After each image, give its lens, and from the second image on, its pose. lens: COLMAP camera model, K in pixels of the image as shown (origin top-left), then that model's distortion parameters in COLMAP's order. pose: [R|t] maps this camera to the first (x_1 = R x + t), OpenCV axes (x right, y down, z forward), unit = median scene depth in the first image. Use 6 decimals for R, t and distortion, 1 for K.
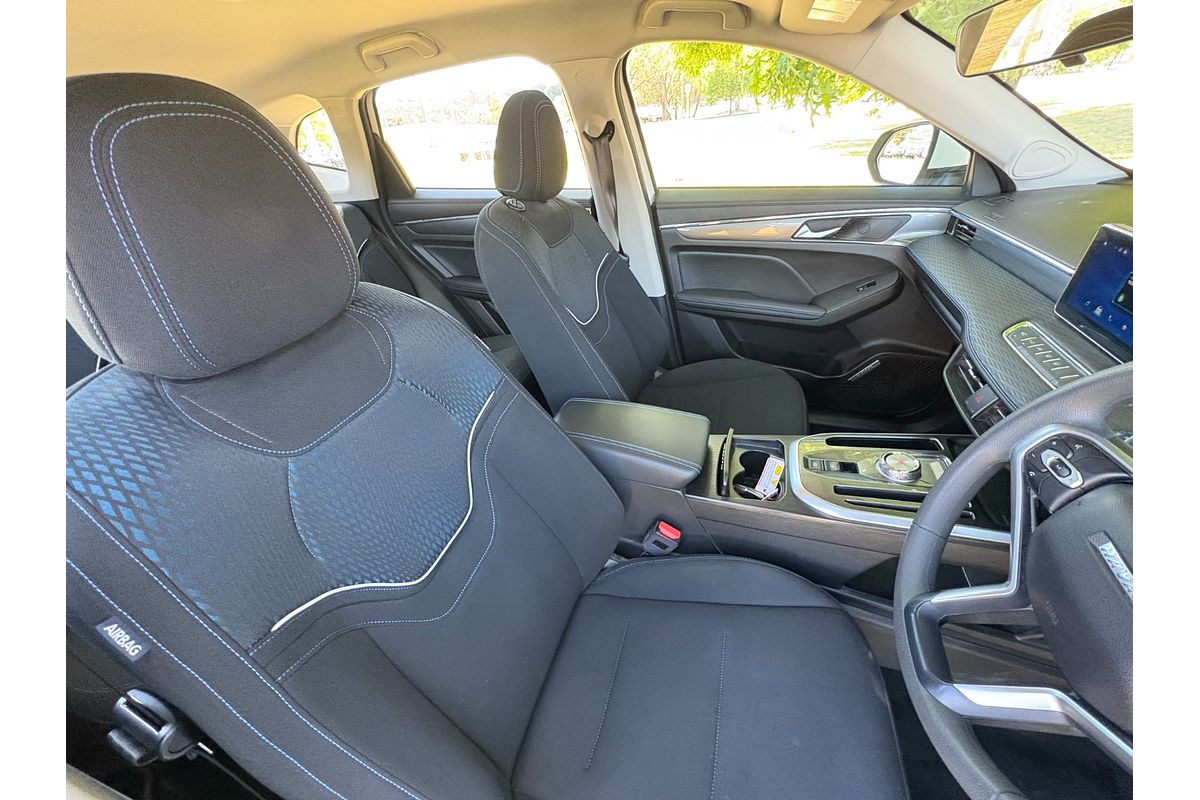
lens RADIAL K [[407.4, 0, 602.9], [0, 407.4, 402.1], [0, 0, 1]] dist [-0.010194, 0.000063]
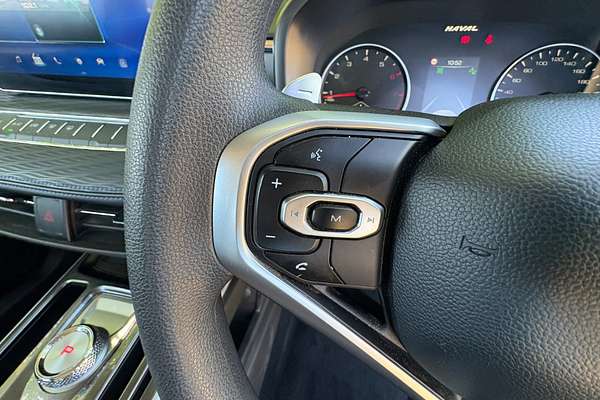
lens RADIAL K [[250.5, 0, 302.2], [0, 250.5, 199.7], [0, 0, 1]] dist [0.003848, -0.001192]
pose [[-0.133287, -0.518957, 0.844345, 0.285832], [0.568683, 0.657691, 0.494007, 0.002611], [-0.811686, 0.546009, 0.207460, 0.294136]]
